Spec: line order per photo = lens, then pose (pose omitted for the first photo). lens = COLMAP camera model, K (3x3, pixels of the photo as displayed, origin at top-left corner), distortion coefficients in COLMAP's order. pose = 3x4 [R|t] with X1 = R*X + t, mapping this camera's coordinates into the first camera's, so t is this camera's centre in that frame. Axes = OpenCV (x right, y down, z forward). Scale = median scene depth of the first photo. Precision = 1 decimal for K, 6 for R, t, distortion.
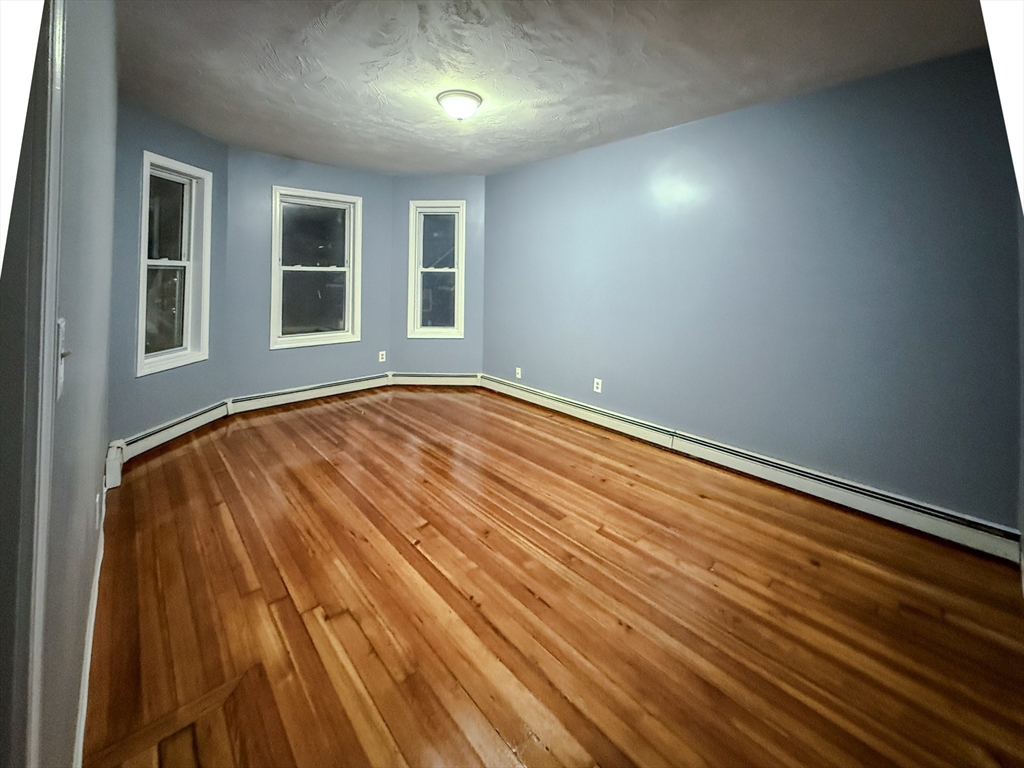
lens RADIAL K [[411.5, 0, 512.0], [0, 411.5, 384.0], [0, 0, 1]] dist [-0.001285, -0.000093]
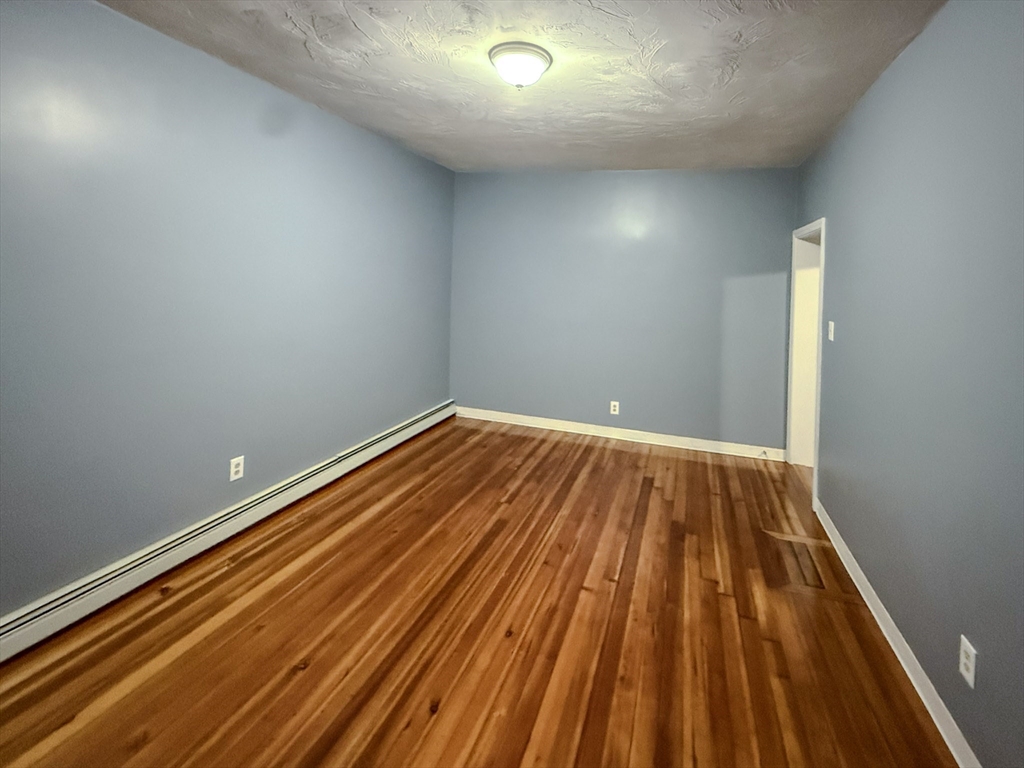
lens RADIAL K [[417.4, 0, 512.0], [0, 417.4, 384.0], [0, 0, 1]] dist [0.000120, 0.000008]
pose [[-0.432016, -0.256266, 0.864691, -0.903127], [0.179352, 0.915217, 0.360848, -0.497644], [-0.883852, 0.310976, -0.349426, 1.434078]]
